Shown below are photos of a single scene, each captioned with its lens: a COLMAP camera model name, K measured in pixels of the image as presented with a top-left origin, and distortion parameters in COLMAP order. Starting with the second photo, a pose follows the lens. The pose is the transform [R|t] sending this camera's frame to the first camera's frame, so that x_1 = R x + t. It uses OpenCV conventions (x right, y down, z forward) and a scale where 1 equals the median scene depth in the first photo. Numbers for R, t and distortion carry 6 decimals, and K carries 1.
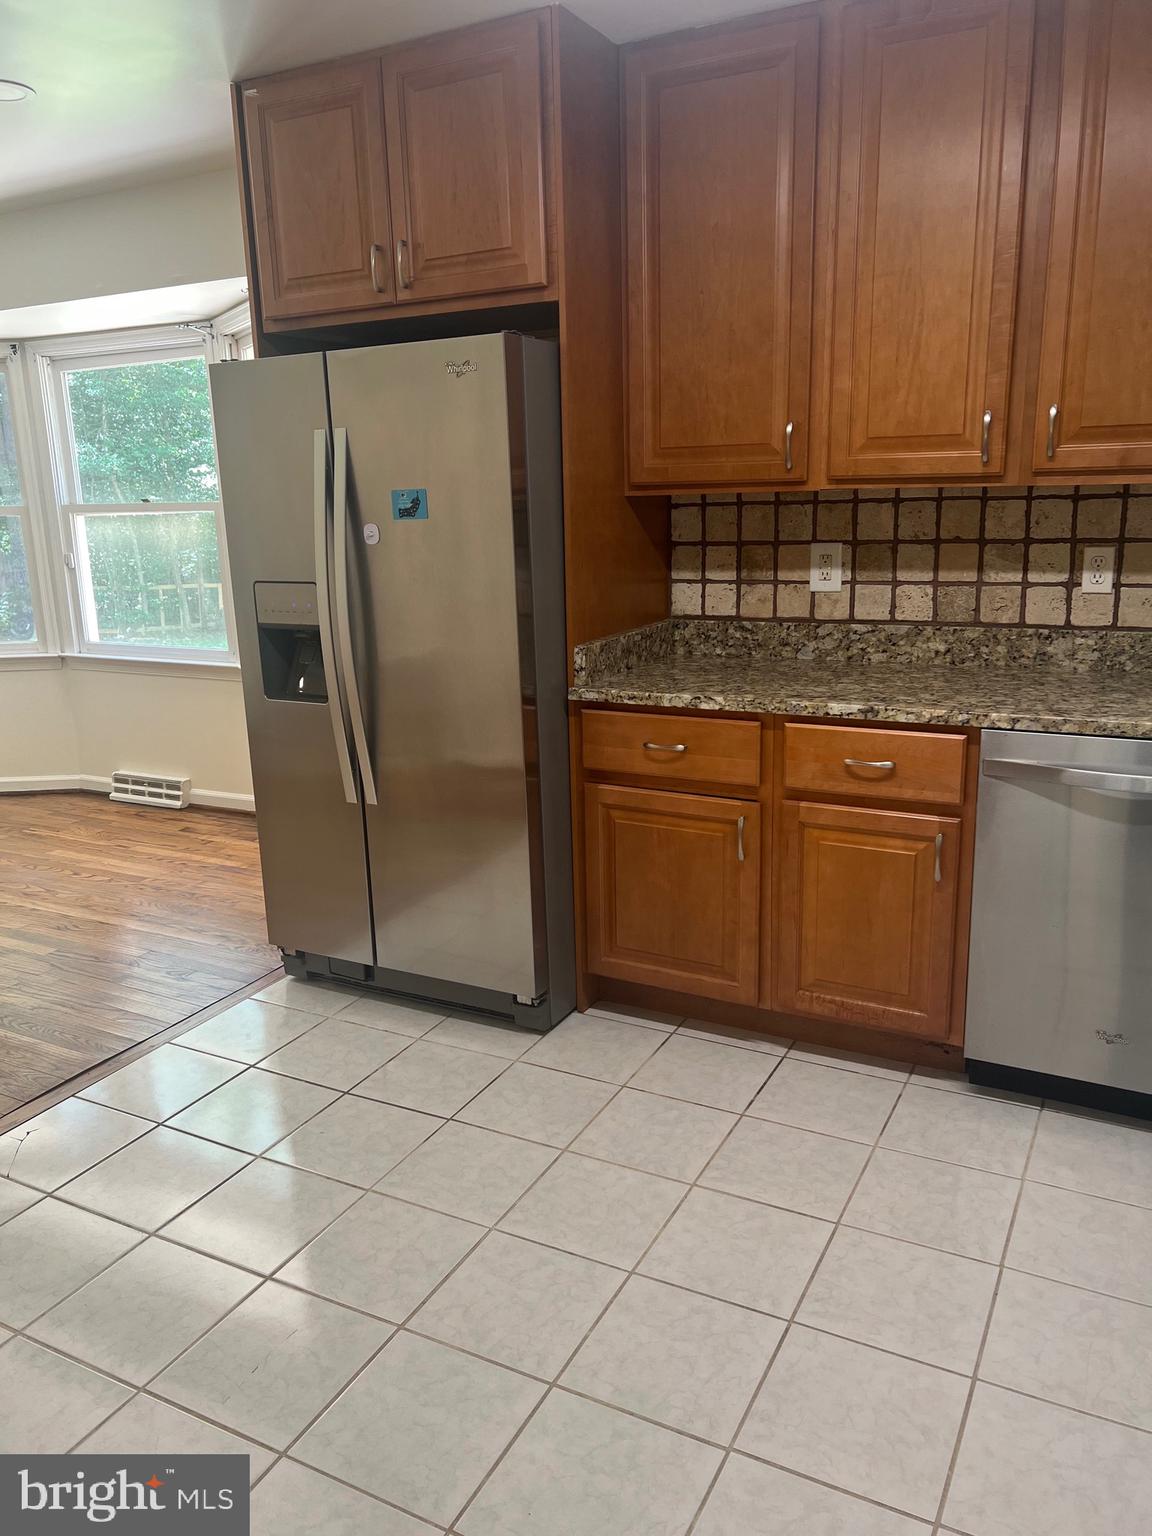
lens RADIAL K [[1162.0, 0, 563.3], [0, 1162.0, 773.5], [0, 0, 1]] dist [0.042084, -0.047155]
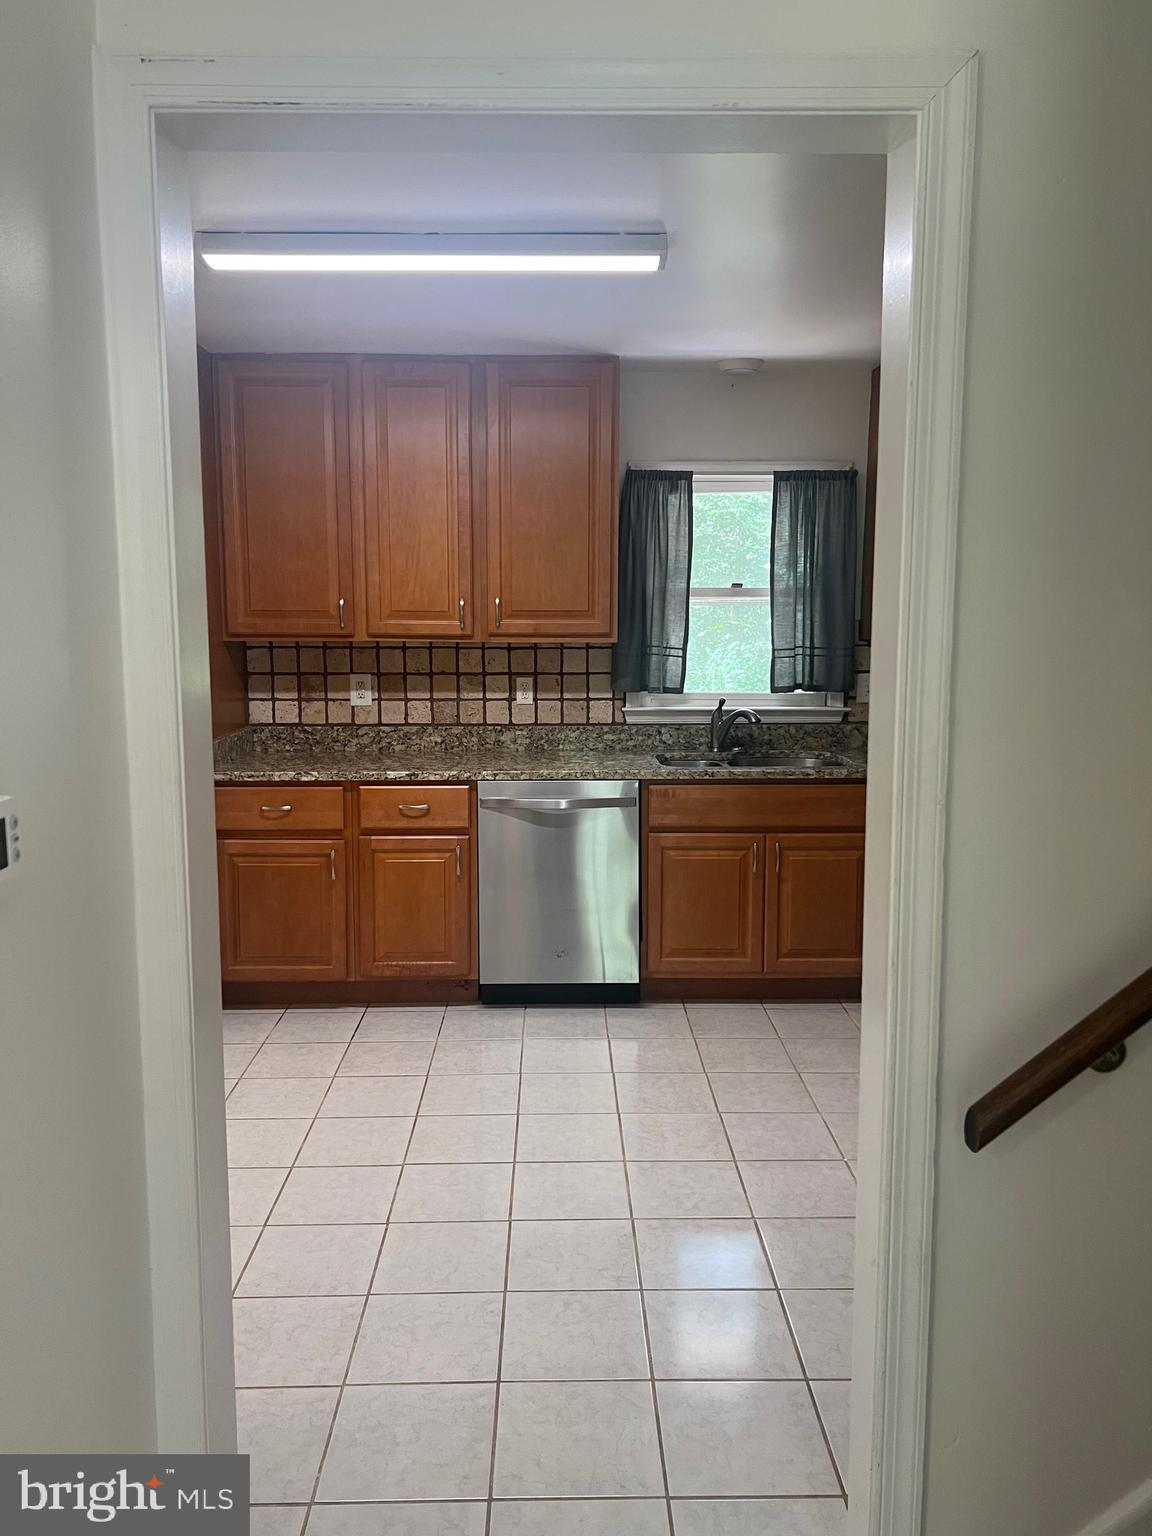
lens RADIAL K [[1162.0, 0, 578.8], [0, 1162.0, 768.8], [0, 0, 1]] dist [0.042084, -0.047155]
pose [[0.872860, -0.037946, 0.486493, -0.297860], [0.092193, 0.991841, -0.088049, 0.093719], [-0.479182, 0.121706, 0.869237, -0.486793]]
